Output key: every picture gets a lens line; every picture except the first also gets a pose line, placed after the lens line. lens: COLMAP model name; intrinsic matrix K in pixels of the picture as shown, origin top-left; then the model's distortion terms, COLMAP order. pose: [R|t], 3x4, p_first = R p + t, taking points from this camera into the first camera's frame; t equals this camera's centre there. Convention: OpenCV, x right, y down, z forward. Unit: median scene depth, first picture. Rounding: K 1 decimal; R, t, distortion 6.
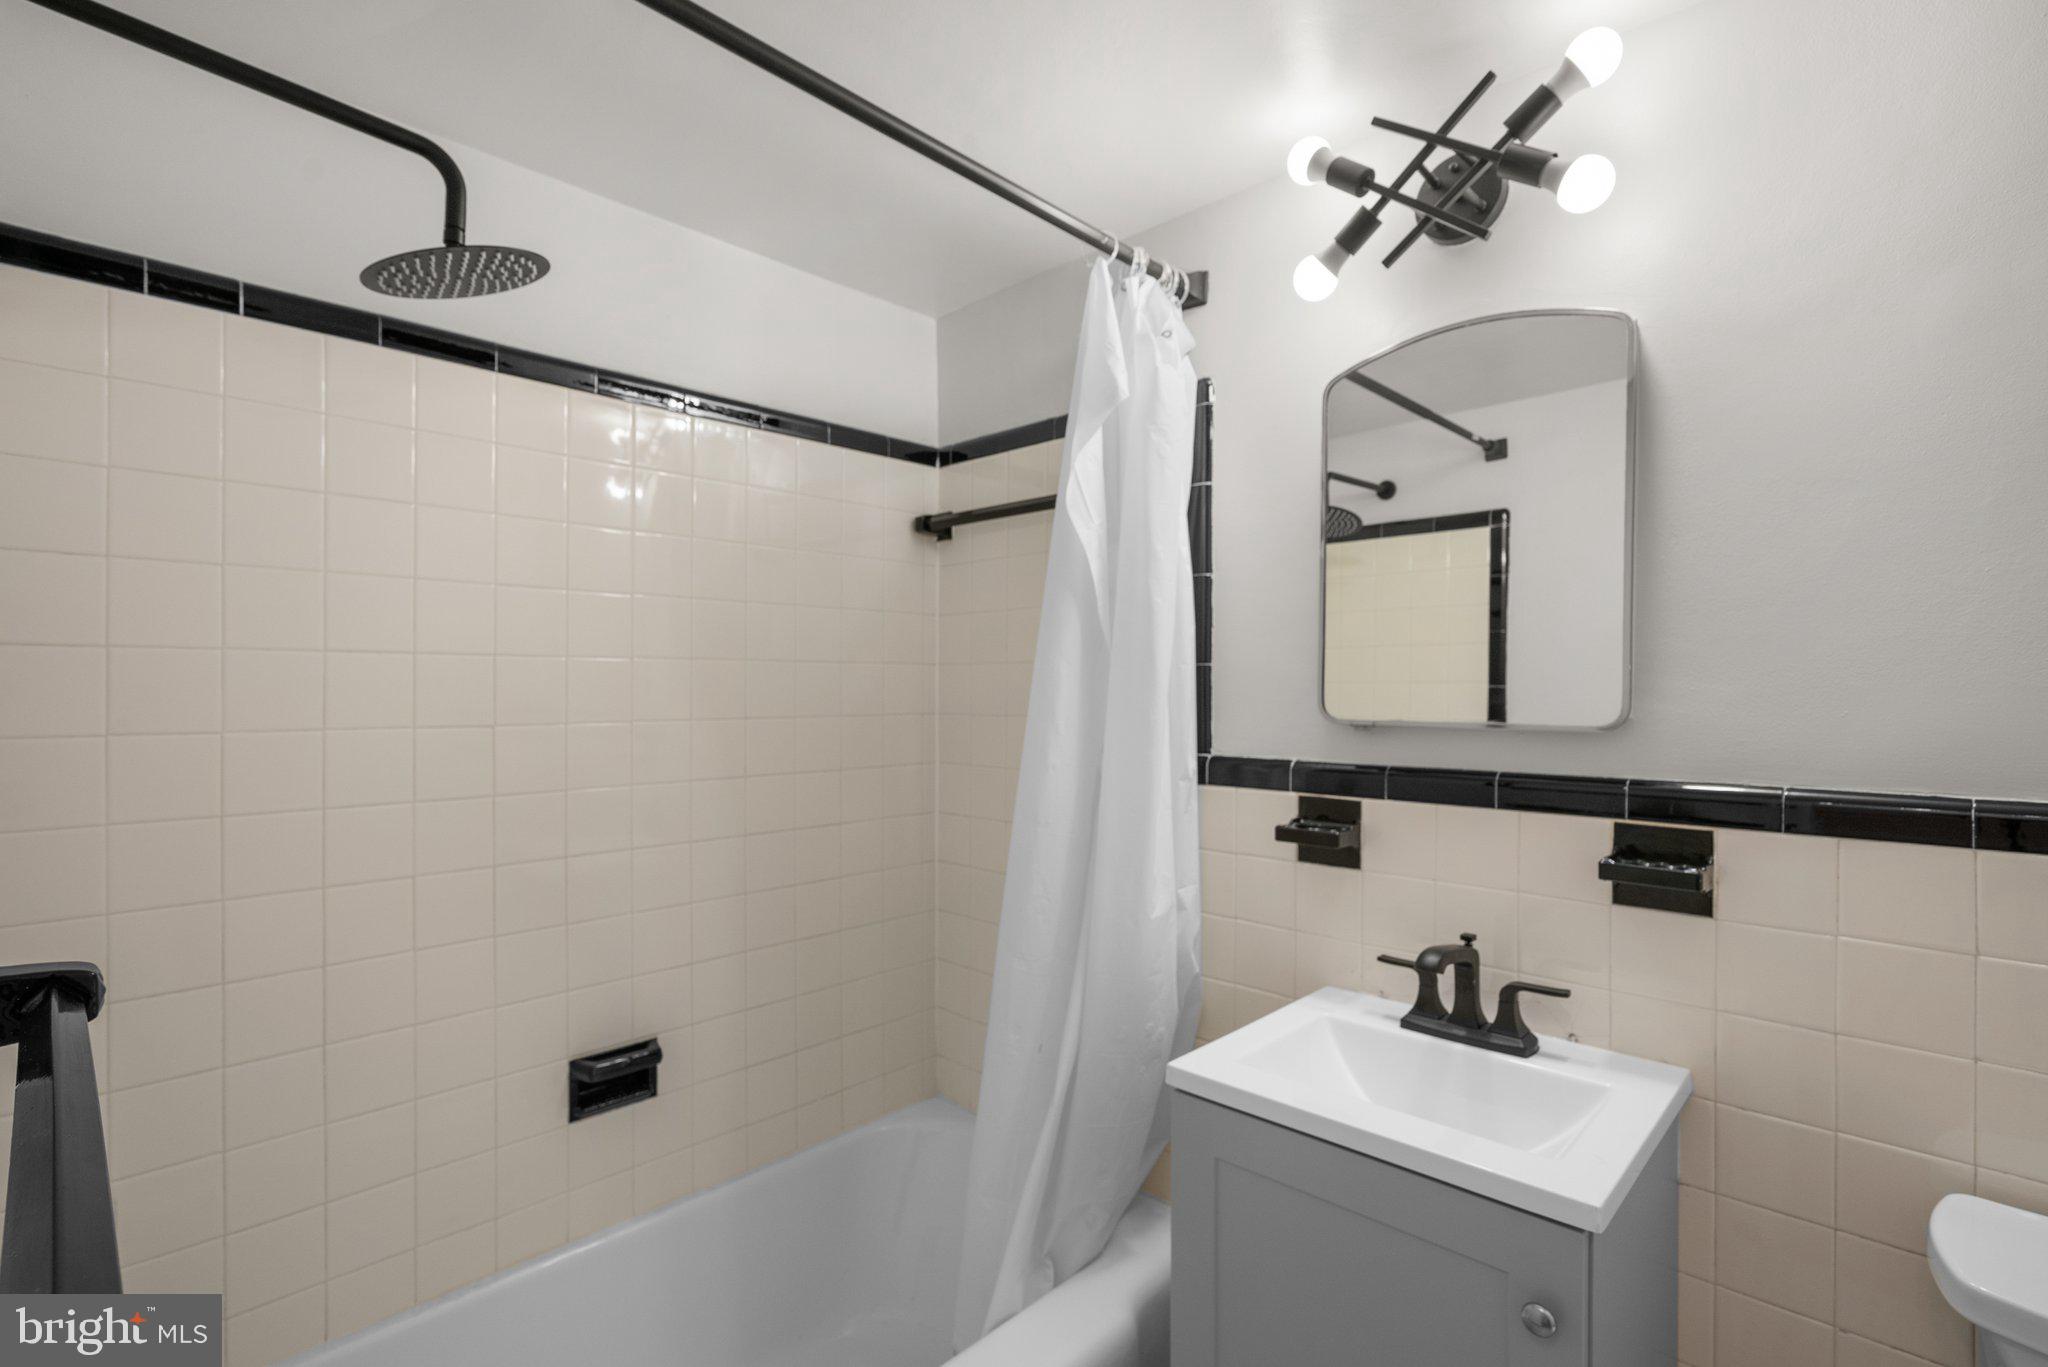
lens RADIAL K [[949.3, 0, 1024.2], [0, 949.3, 708.9], [0, 0, 1]] dist [0.000789, 0.000808]
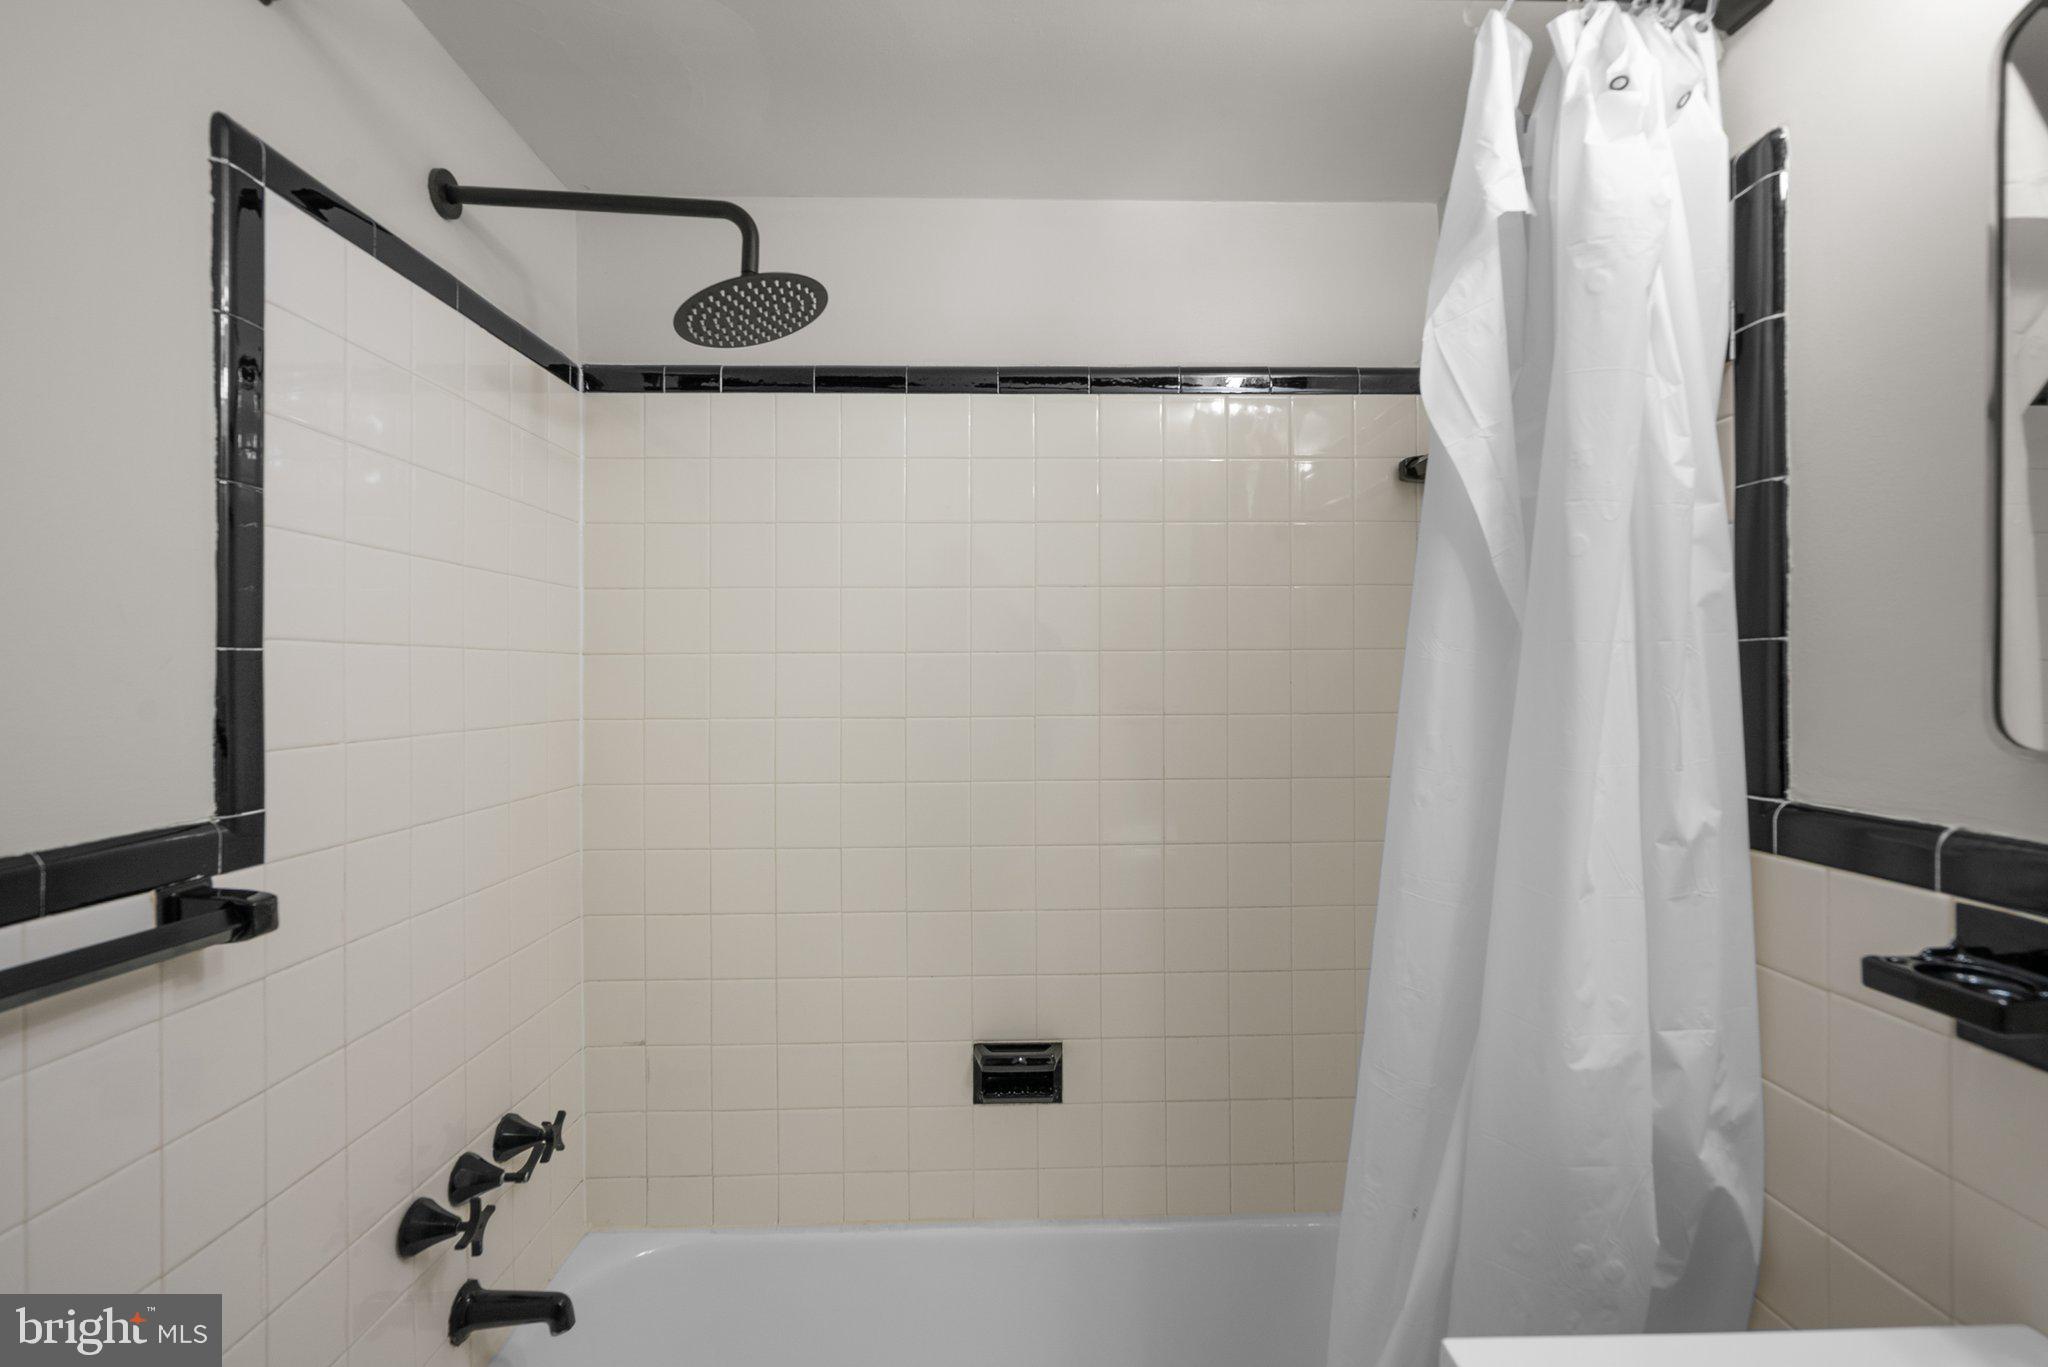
lens RADIAL K [[938.6, 0, 1024.0], [0, 938.6, 683.5], [0, 0, 1]] dist [-0.001567, 0.000579]
pose [[0.712501, 0.000425, -0.701671, 0.283846], [-0.010279, 0.999899, -0.009832, -0.011503], [0.701596, 0.014218, 0.712433, 0.315610]]
